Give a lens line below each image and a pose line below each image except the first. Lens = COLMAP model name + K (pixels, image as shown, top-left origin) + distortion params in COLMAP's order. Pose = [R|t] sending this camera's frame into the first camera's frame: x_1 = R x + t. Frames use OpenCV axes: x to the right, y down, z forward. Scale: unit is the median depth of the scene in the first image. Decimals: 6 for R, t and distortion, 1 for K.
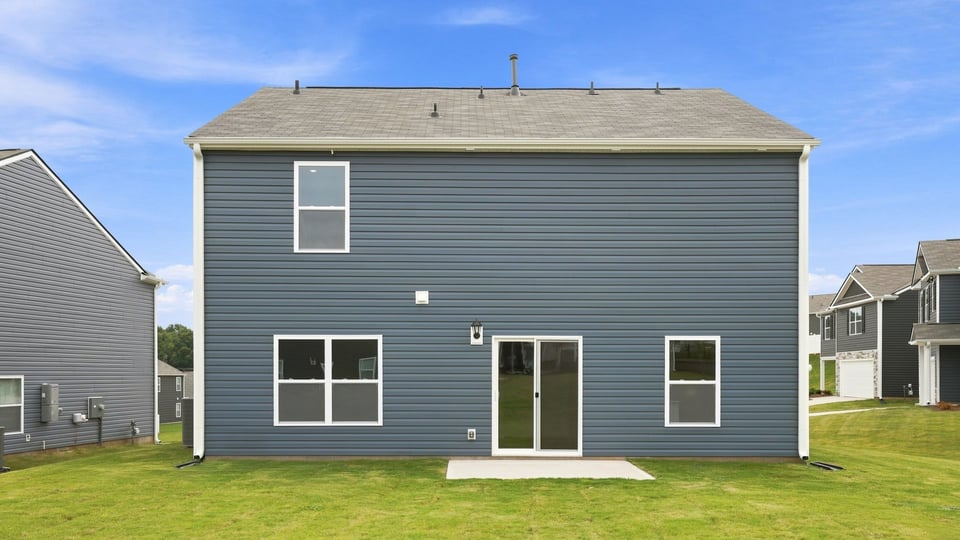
lens RADIAL K [[451.1, 0, 480.0], [0, 451.1, 277.7], [0, 0, 1]] dist [0.002439, 0.000312]
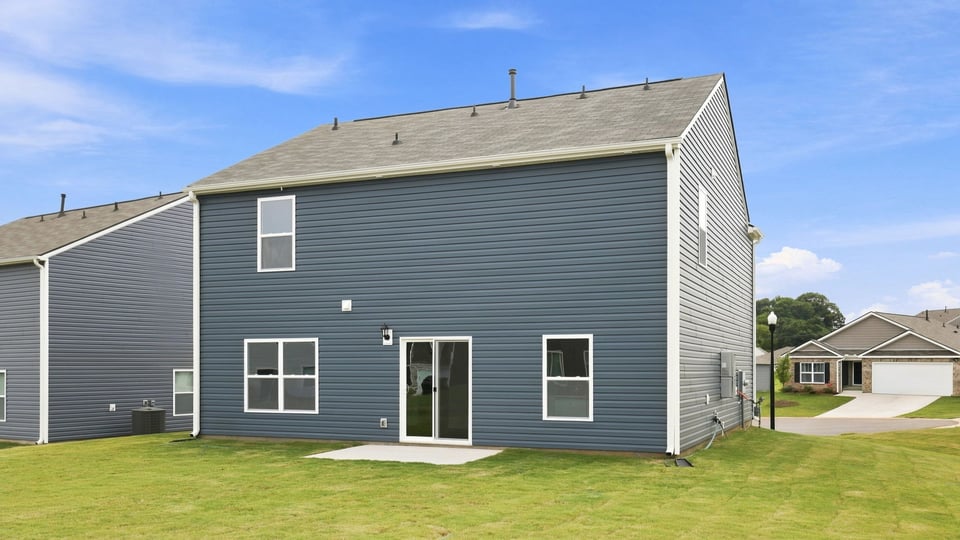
lens RADIAL K [[435.5, 0, 475.2], [0, 435.5, 272.2], [0, 0, 1]] dist [-0.002843, 0.000166]
pose [[0.975148, -0.048635, -0.216150, 0.452425], [0.045904, 0.998790, -0.017641, -0.007716], [0.216747, 0.007280, 0.976201, -0.038739]]
